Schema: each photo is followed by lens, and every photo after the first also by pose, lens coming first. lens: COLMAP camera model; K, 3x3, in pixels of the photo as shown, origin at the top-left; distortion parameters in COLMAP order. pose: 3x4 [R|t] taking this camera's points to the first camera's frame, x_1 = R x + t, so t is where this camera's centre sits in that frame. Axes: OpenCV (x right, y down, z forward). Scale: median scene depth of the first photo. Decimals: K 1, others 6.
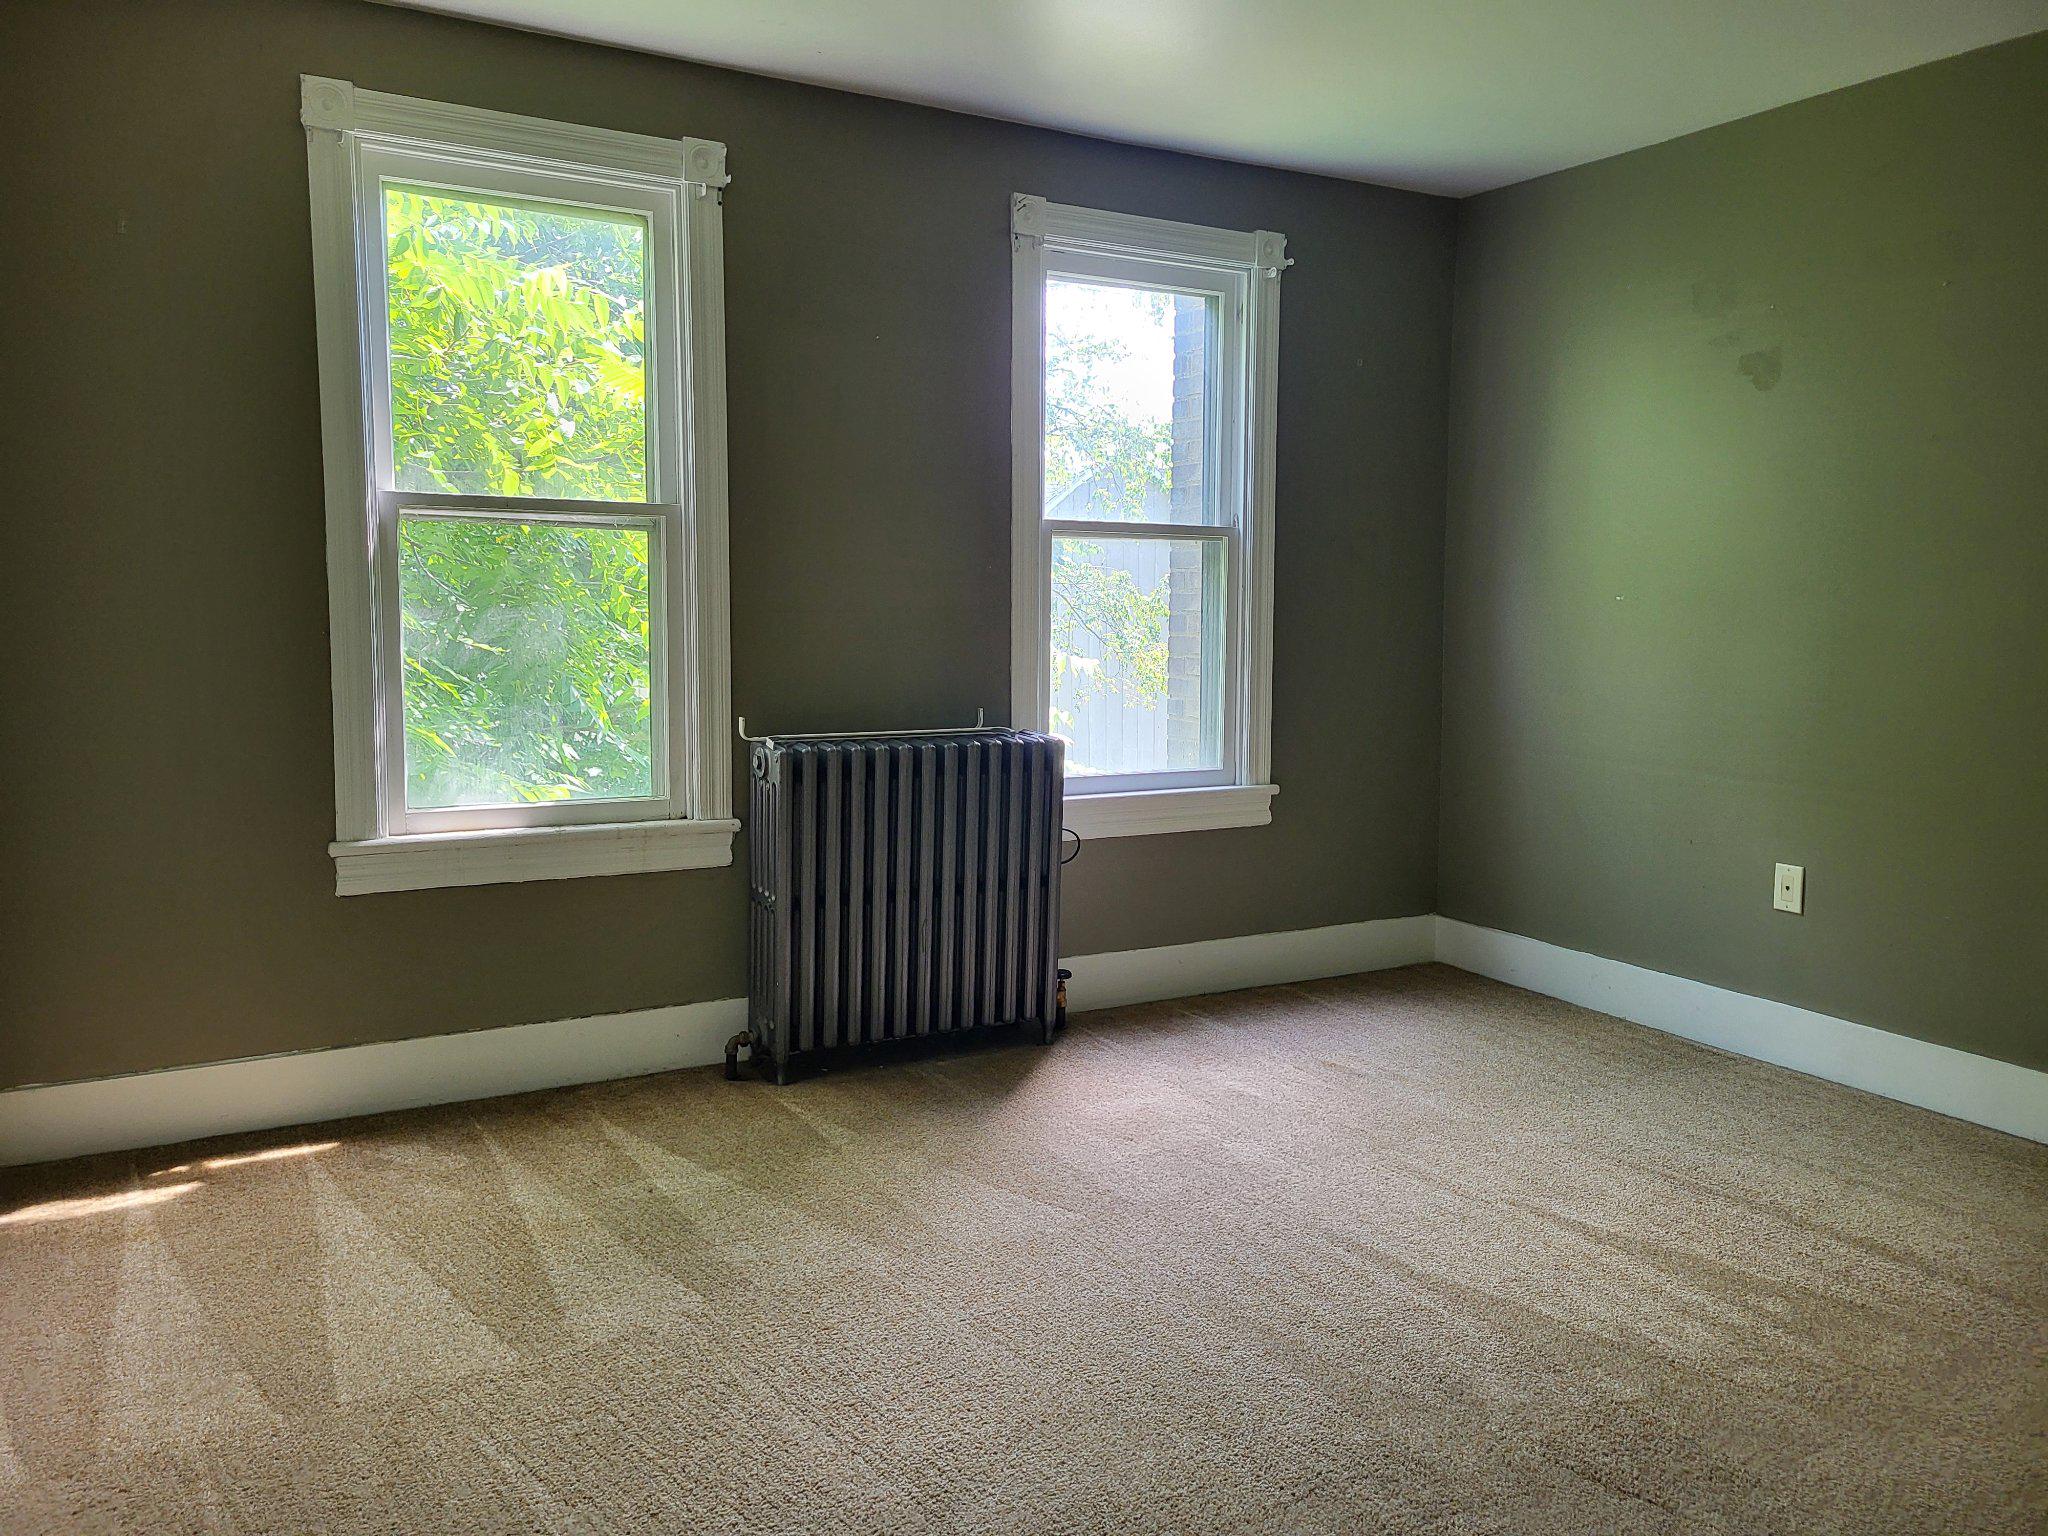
lens RADIAL K [[1549.9, 0, 1048.6], [0, 1549.9, 757.0], [0, 0, 1]] dist [0.041213, -0.027470]
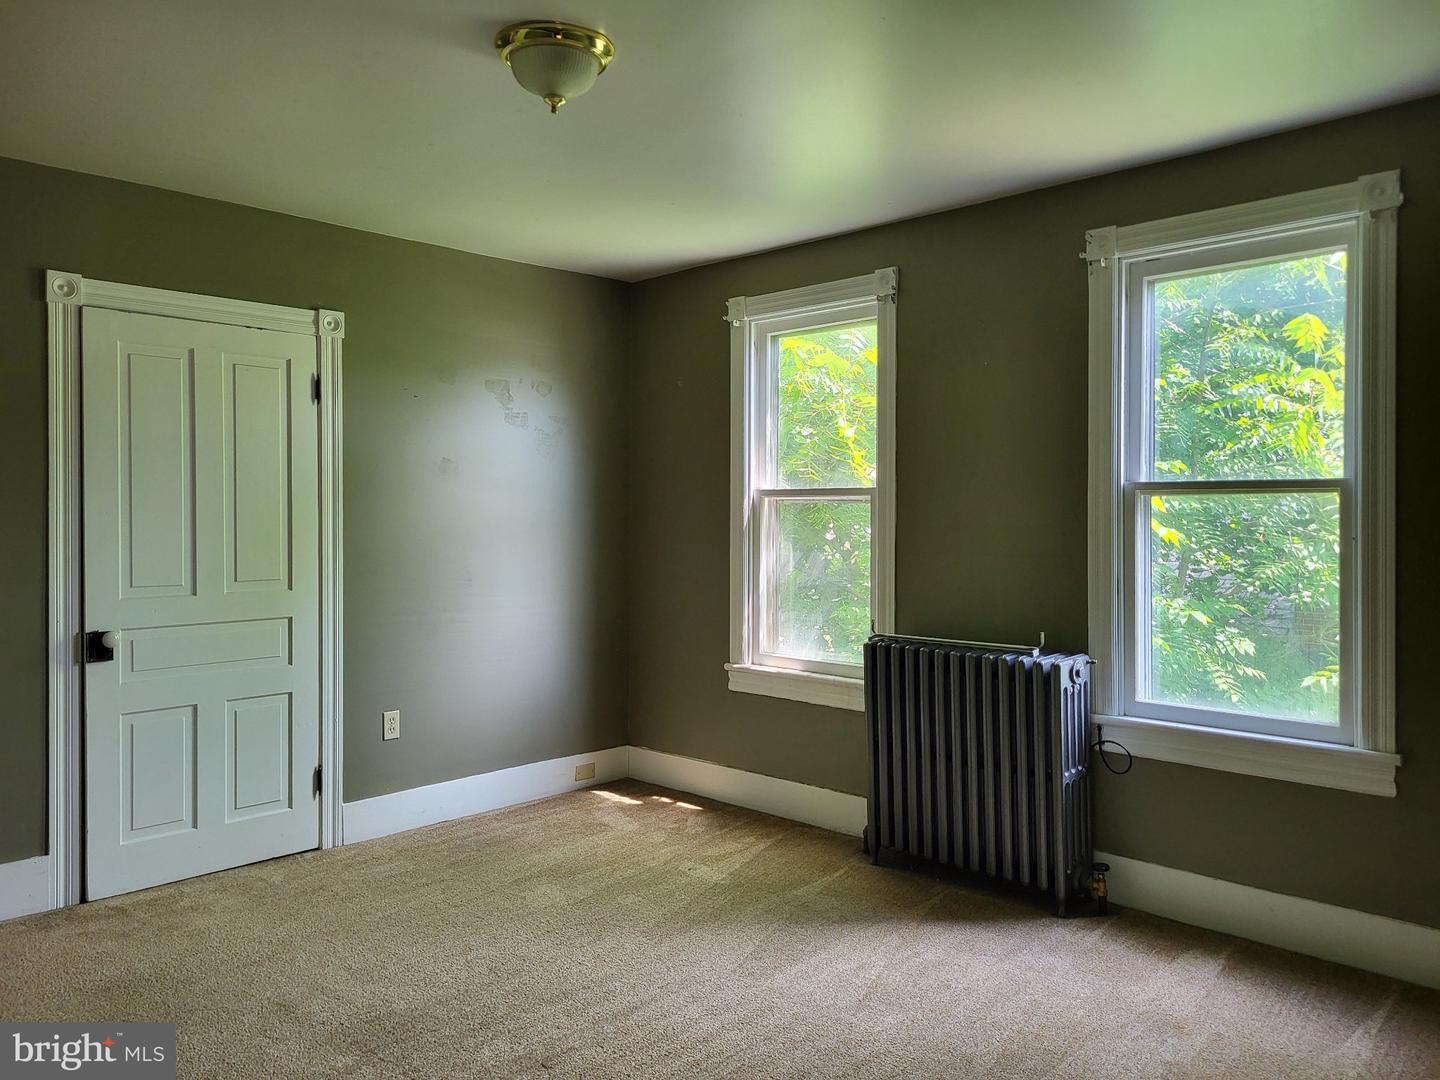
lens RADIAL K [[1089.8, 0, 737.3], [0, 1089.8, 532.2], [0, 0, 1]] dist [0.041213, -0.027470]
pose [[0.283768, -0.000389, -0.958893, 0.812042], [-0.104992, 0.993975, -0.031474, -0.063250], [0.953128, 0.109608, 0.282017, 0.535727]]
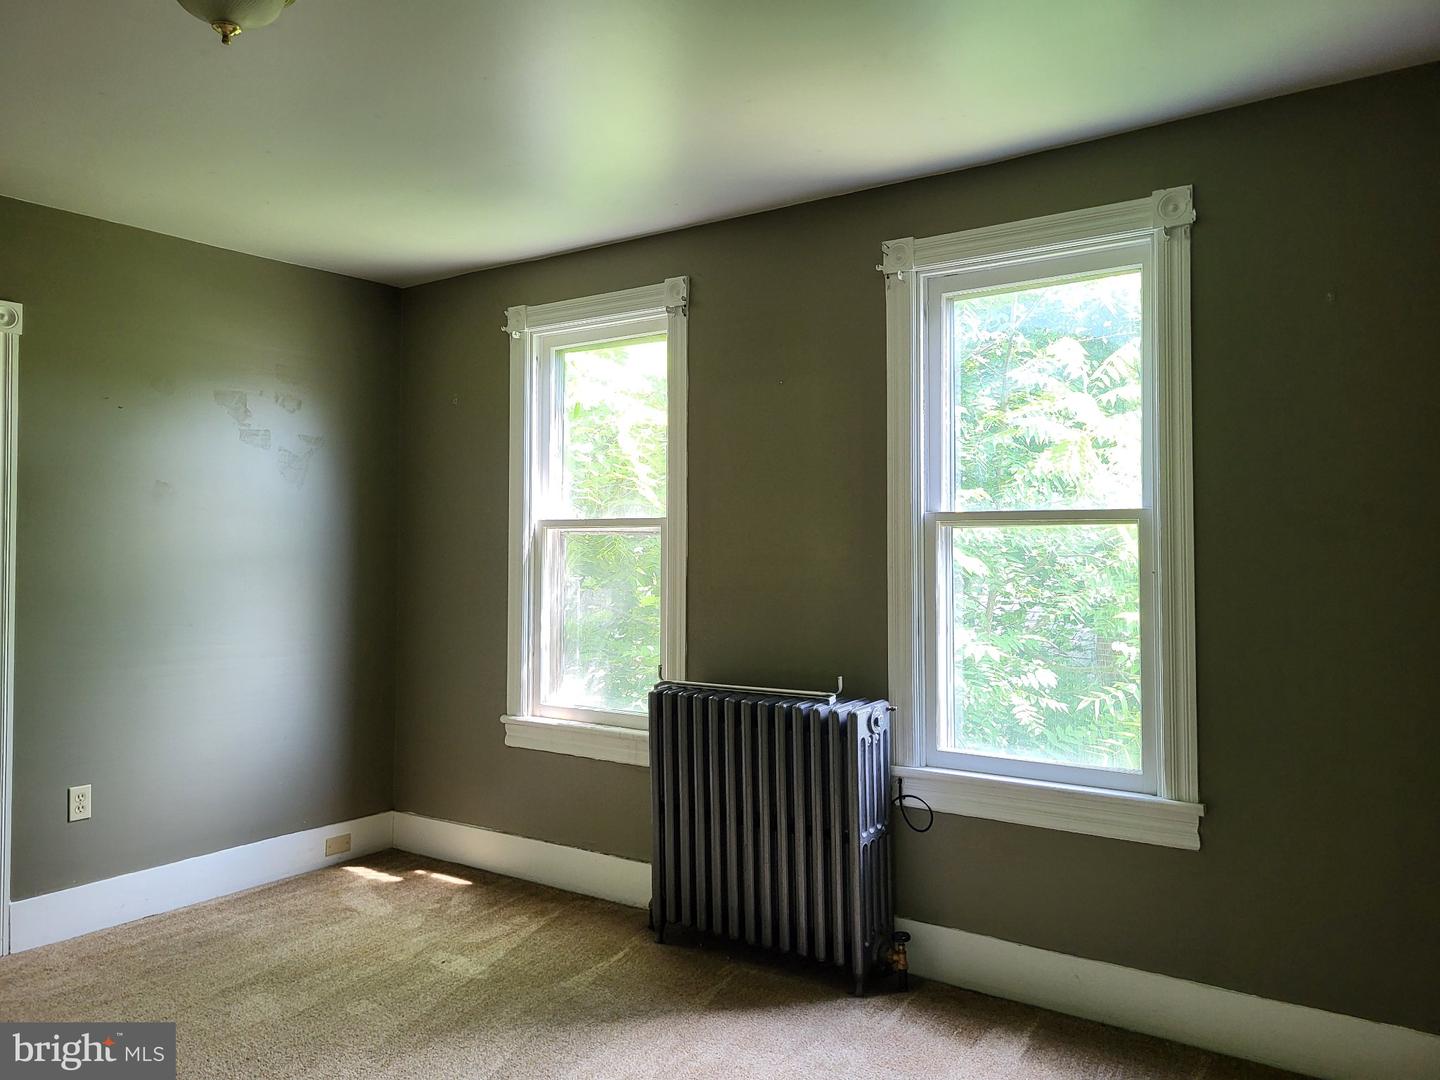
lens RADIAL K [[1087.2, 0, 754.3], [0, 1087.2, 535.0], [0, 0, 1]] dist [0.016932, -0.000458]
pose [[0.437925, -0.028101, -0.898572, 0.719151], [-0.095145, 0.992449, -0.077407, -0.072909], [0.893963, 0.119393, 0.431945, 0.623140]]
